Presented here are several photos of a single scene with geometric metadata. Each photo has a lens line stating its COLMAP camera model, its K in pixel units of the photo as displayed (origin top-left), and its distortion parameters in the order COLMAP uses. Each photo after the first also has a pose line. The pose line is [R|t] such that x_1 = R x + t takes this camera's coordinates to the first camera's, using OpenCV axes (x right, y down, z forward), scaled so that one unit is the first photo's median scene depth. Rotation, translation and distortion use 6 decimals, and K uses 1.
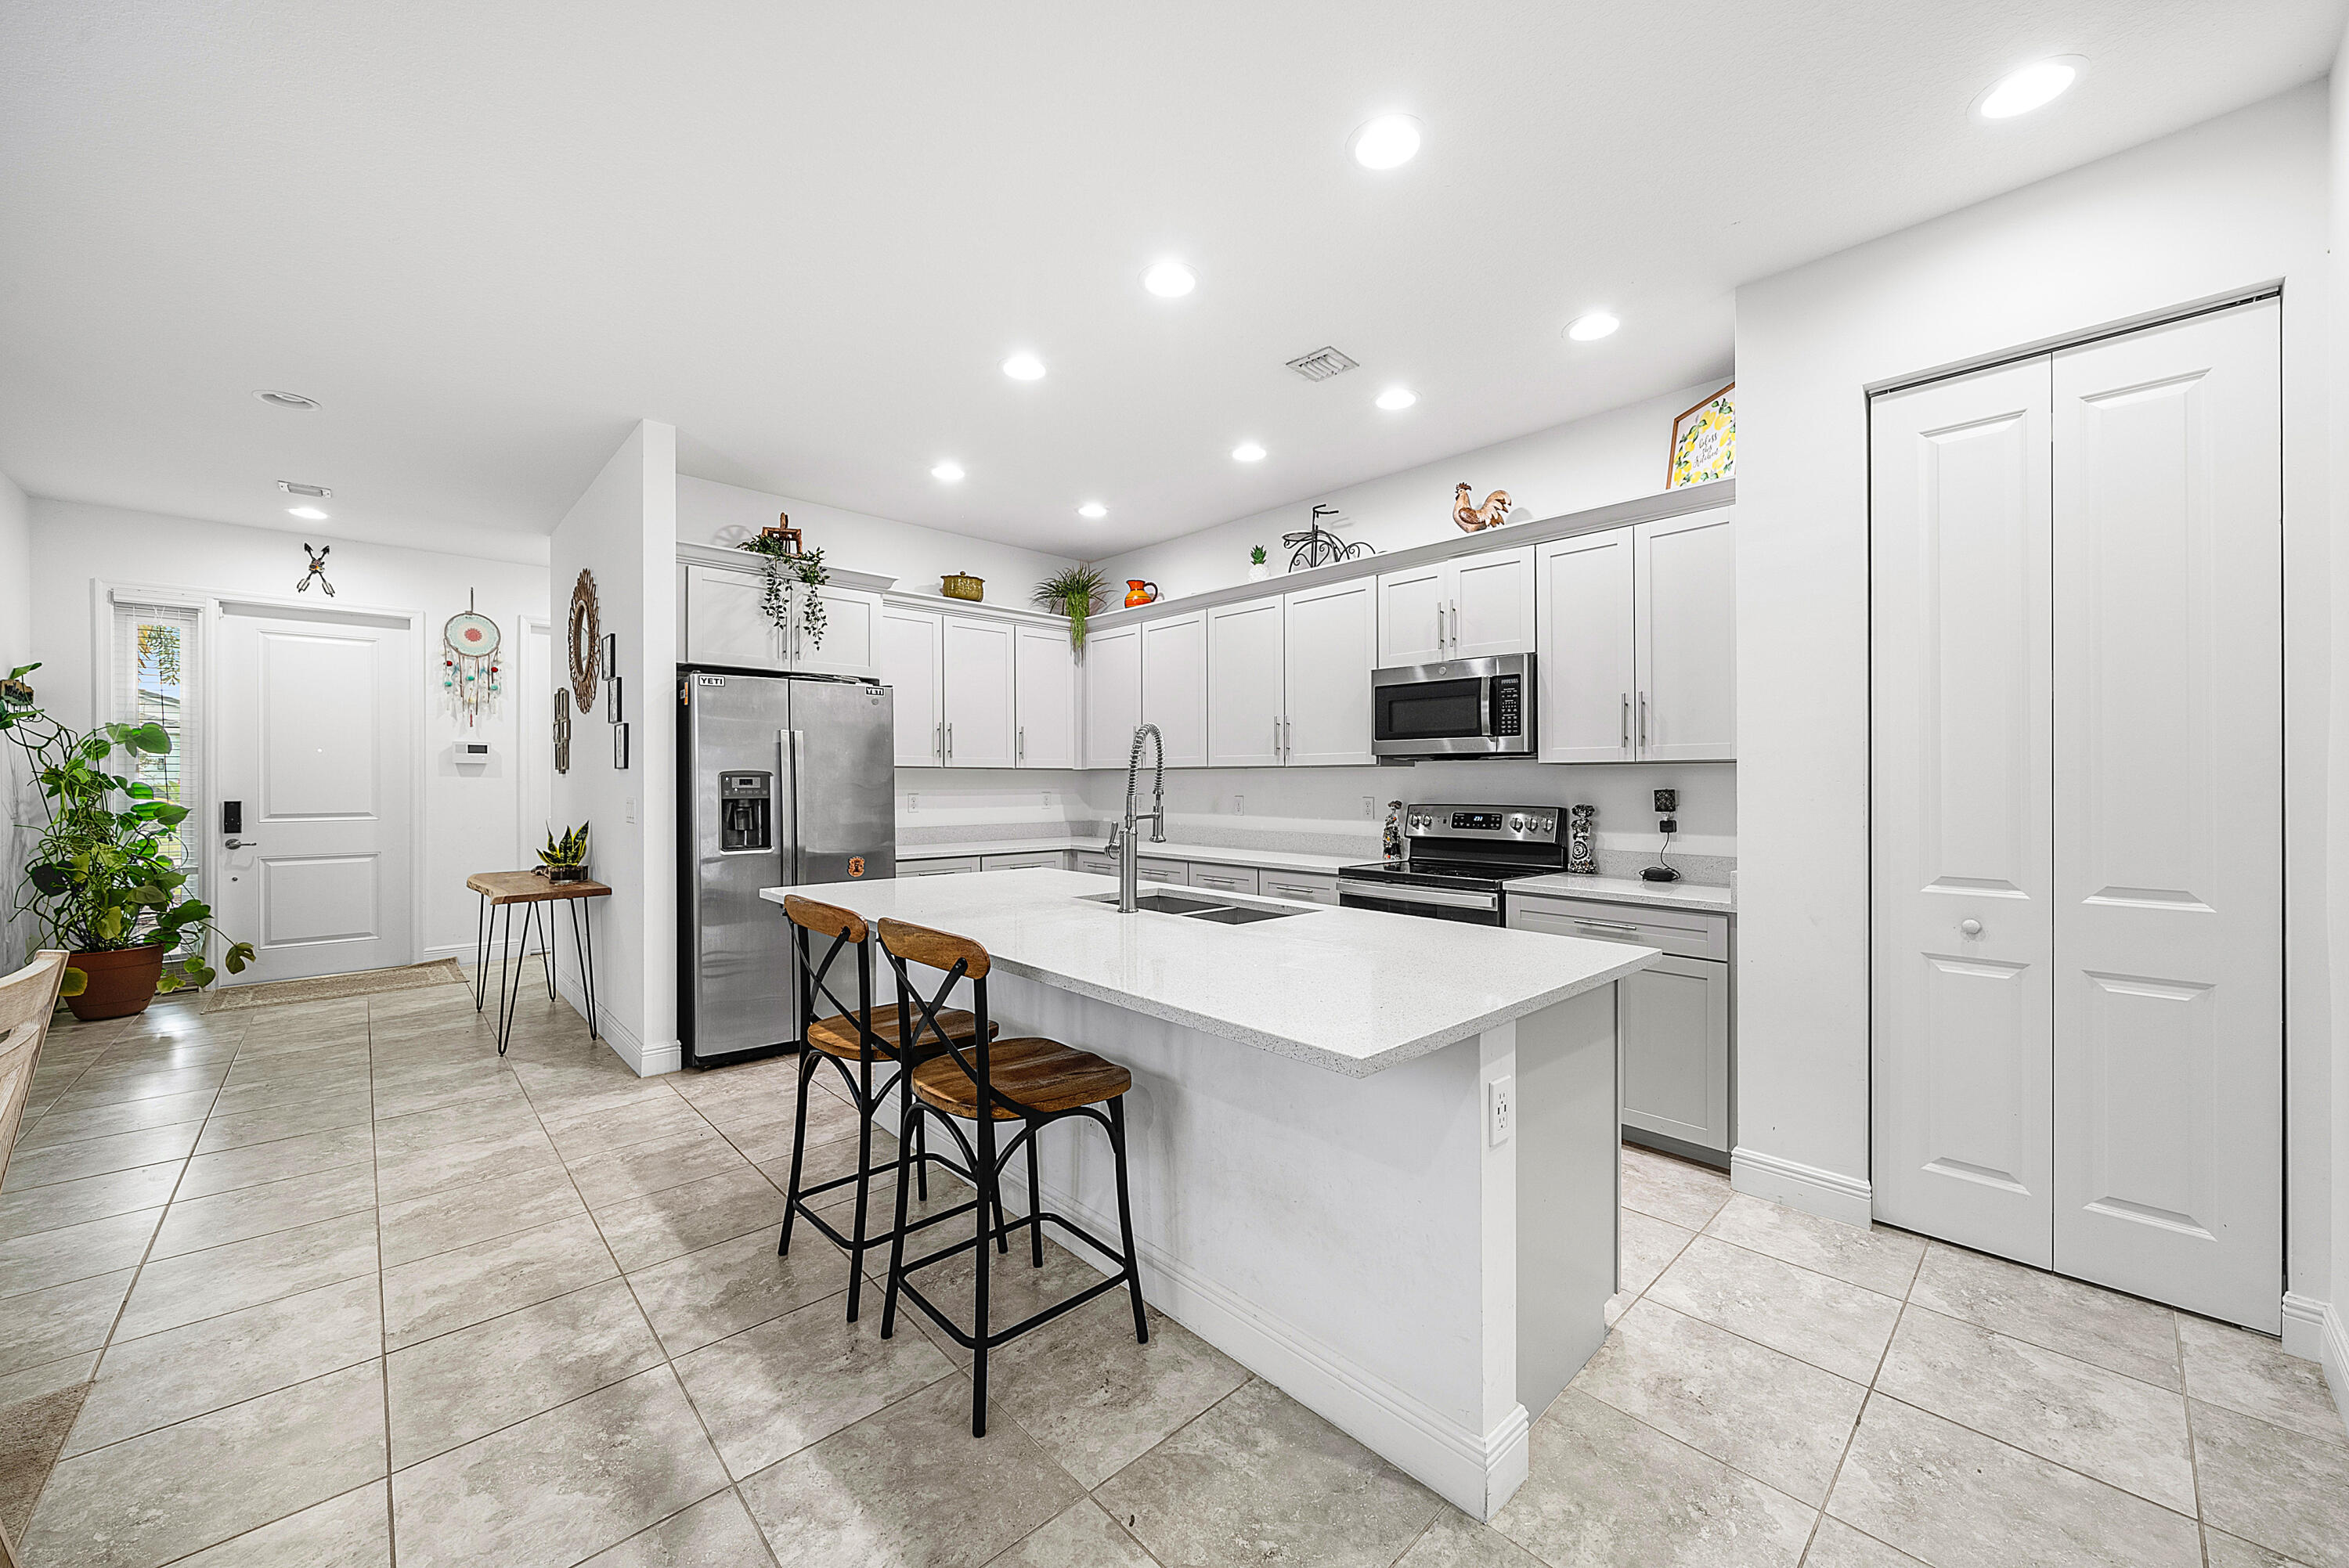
lens RADIAL K [[935.6, 0, 1163.1], [0, 935.6, 766.1], [0, 0, 1]] dist [-0.001729, -0.003383]
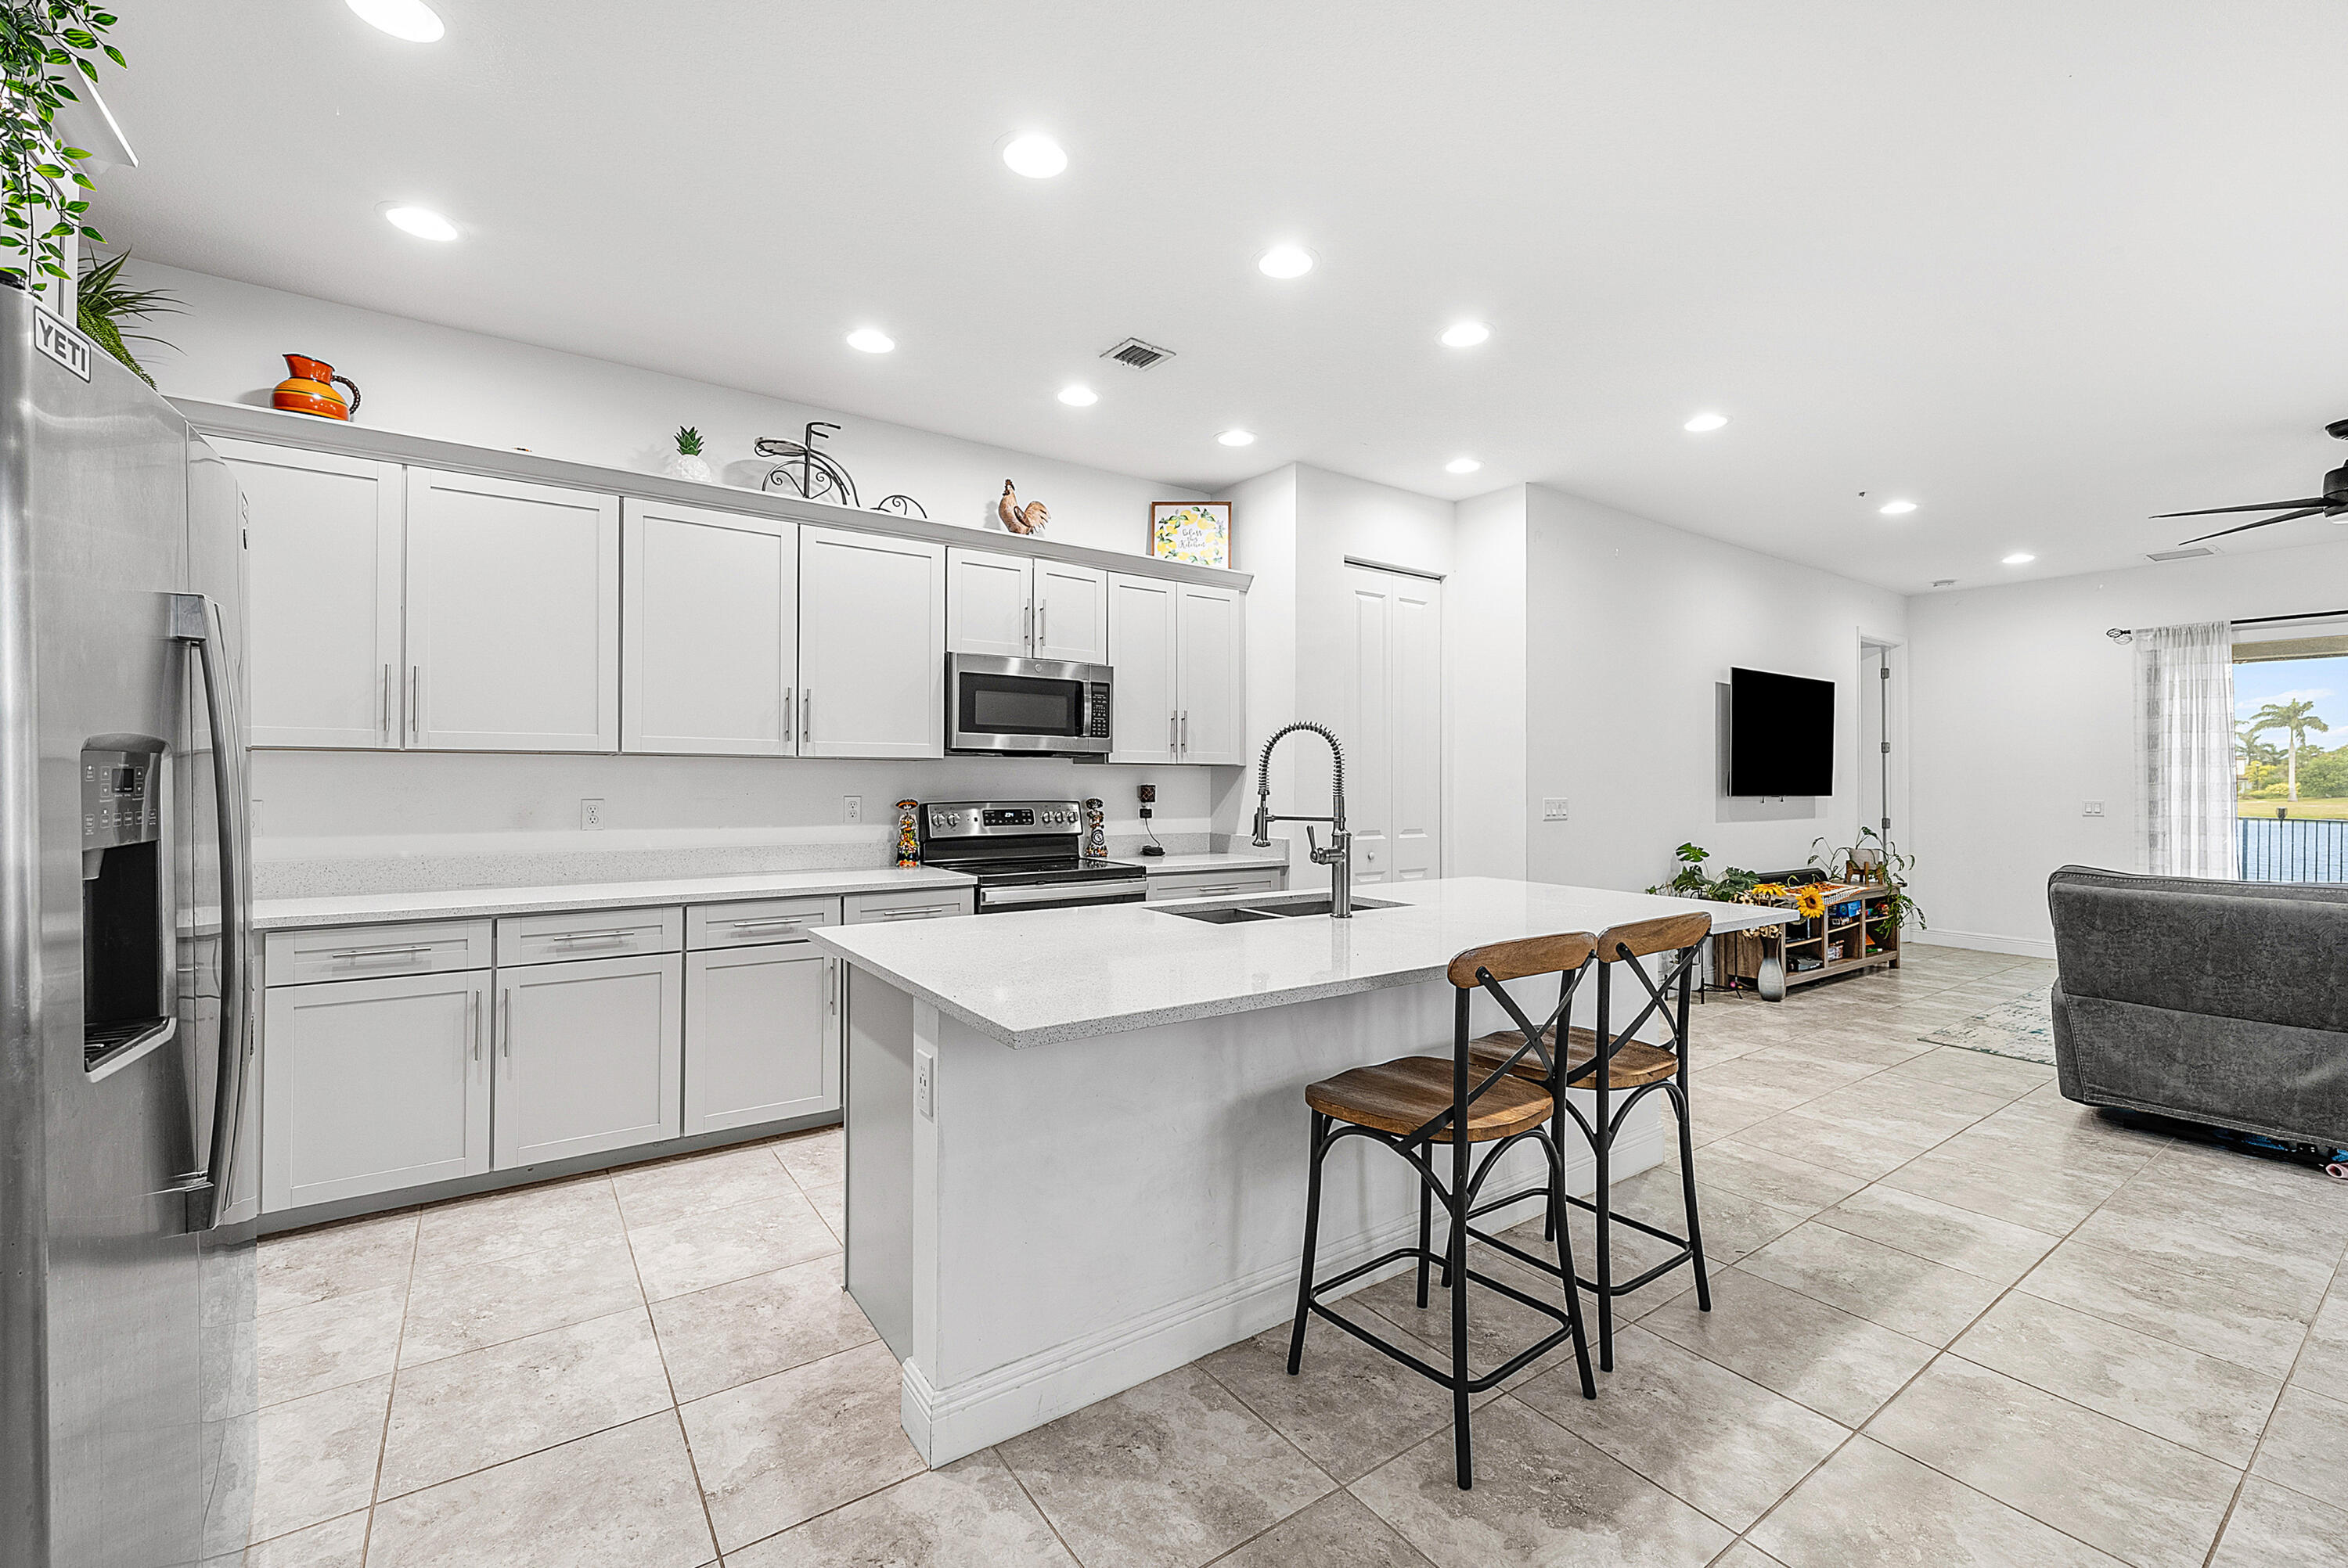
lens RADIAL K [[935.2, 0, 1229.8], [0, 935.2, 779.3], [0, 0, 1]] dist [-0.001729, -0.003383]
pose [[0.098338, 0.000012, 0.995153, -0.648435], [-0.022817, 0.999737, 0.002243, 0.009819], [-0.994891, -0.022927, 0.098312, 0.659489]]
